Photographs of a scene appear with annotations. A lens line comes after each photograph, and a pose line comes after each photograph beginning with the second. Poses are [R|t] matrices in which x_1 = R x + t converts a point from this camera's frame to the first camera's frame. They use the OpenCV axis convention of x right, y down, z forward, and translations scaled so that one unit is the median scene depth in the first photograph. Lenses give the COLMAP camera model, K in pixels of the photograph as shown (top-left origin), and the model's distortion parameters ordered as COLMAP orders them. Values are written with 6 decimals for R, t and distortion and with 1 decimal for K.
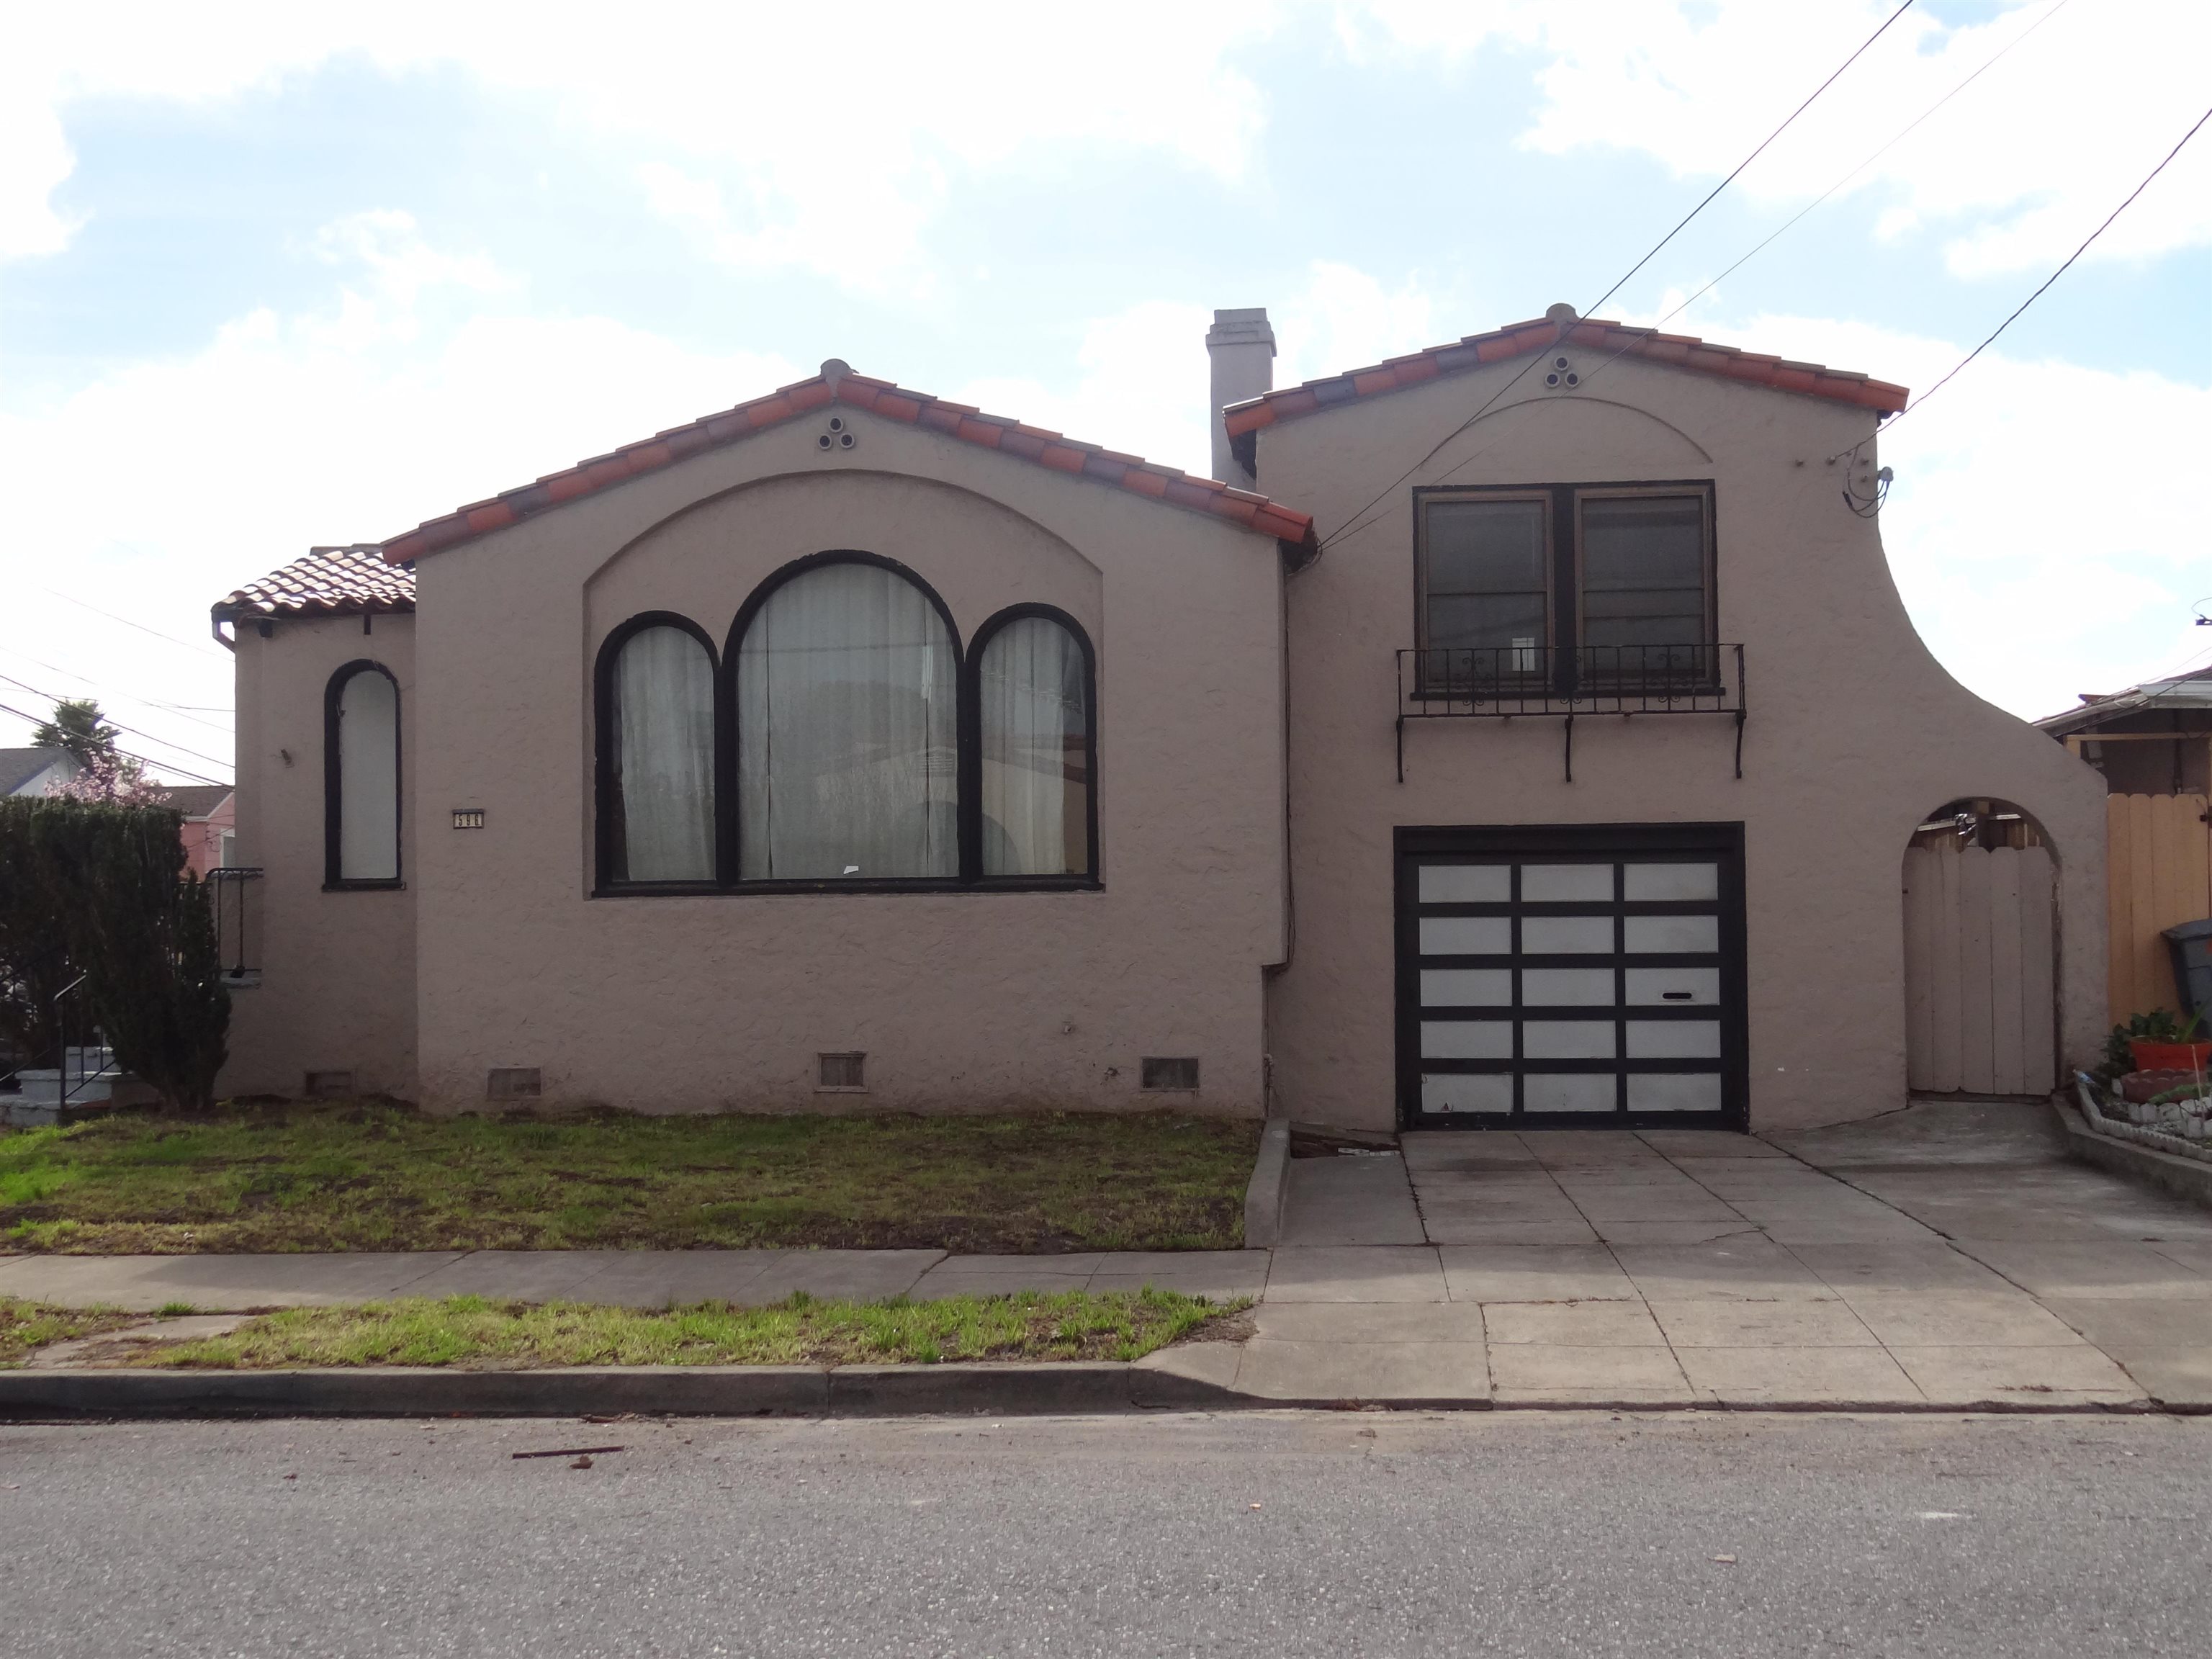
lens RADIAL K [[2423.8, 0, 1100.0], [0, 2423.8, 845.3], [0, 0, 1]] dist [0.028932, 0.000000]
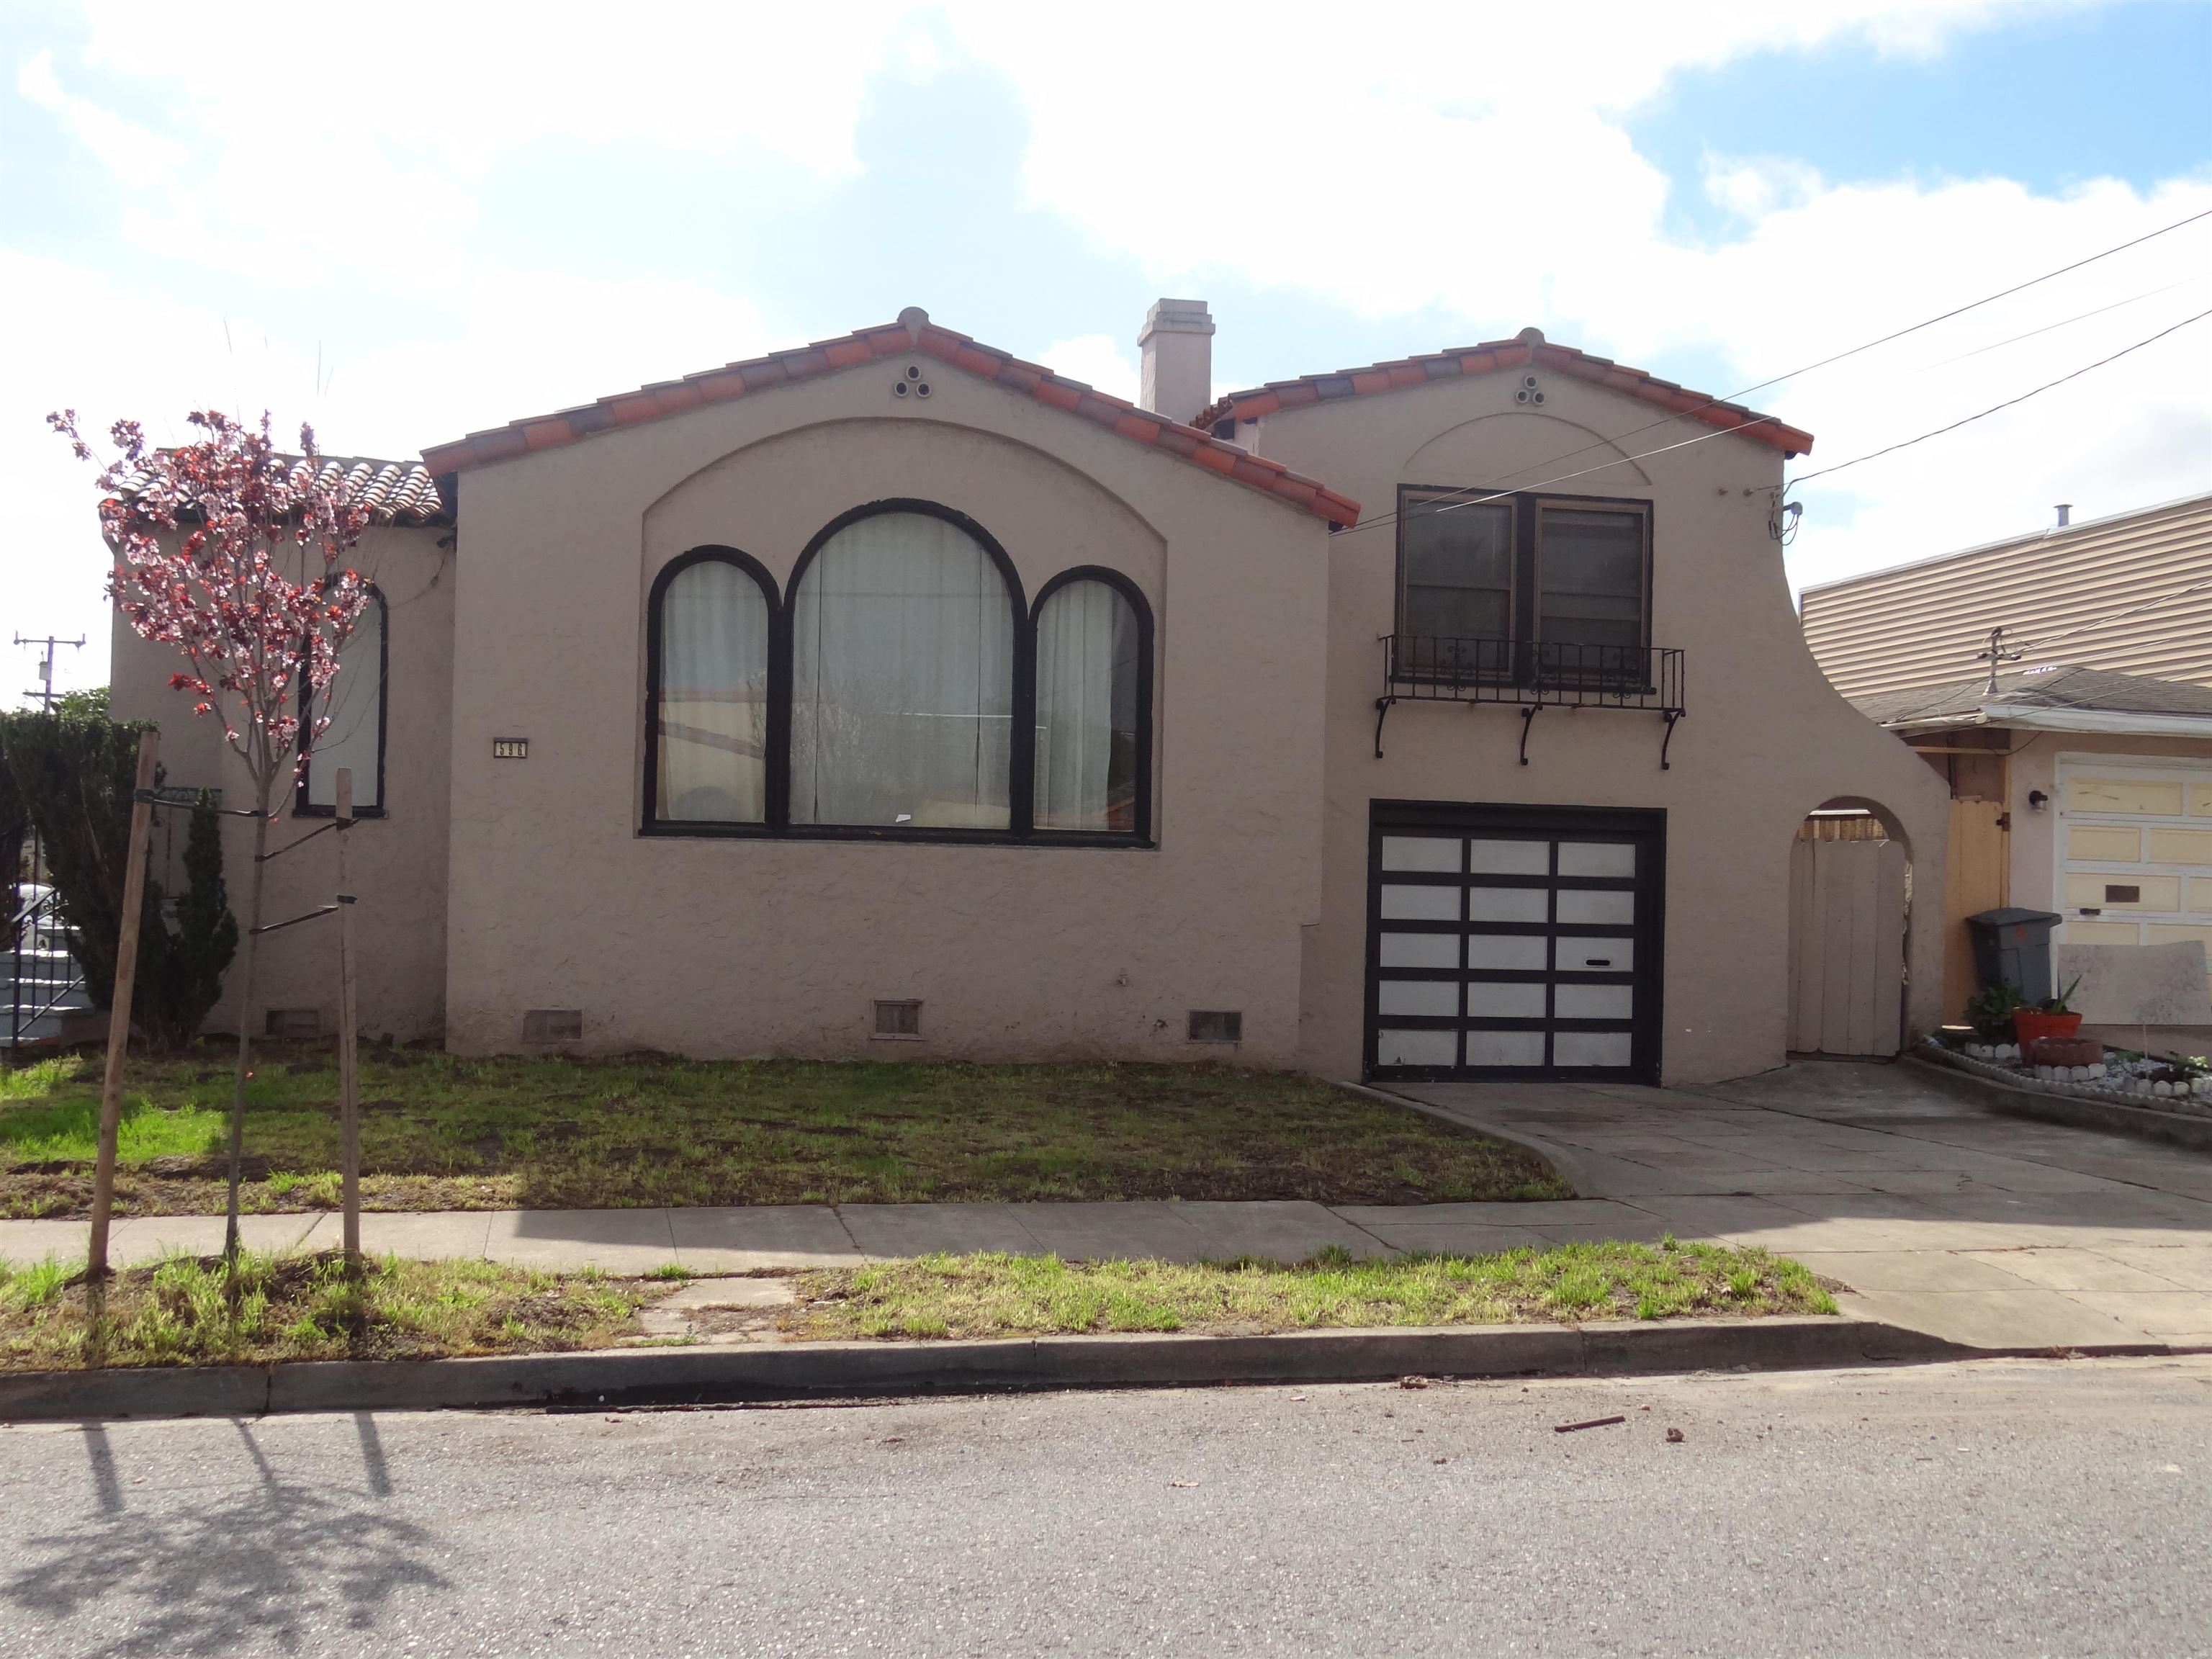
lens RADIAL K [[2237.5, 0, 1116.1], [0, 2237.5, 830.4], [0, 0, 1]] dist [0.031597, 0.000000]
pose [[0.957163, 0.040722, 0.286673, -0.283647], [-0.043307, 0.999058, 0.002681, 0.008886], [-0.286294, -0.014981, 0.958025, 0.088000]]
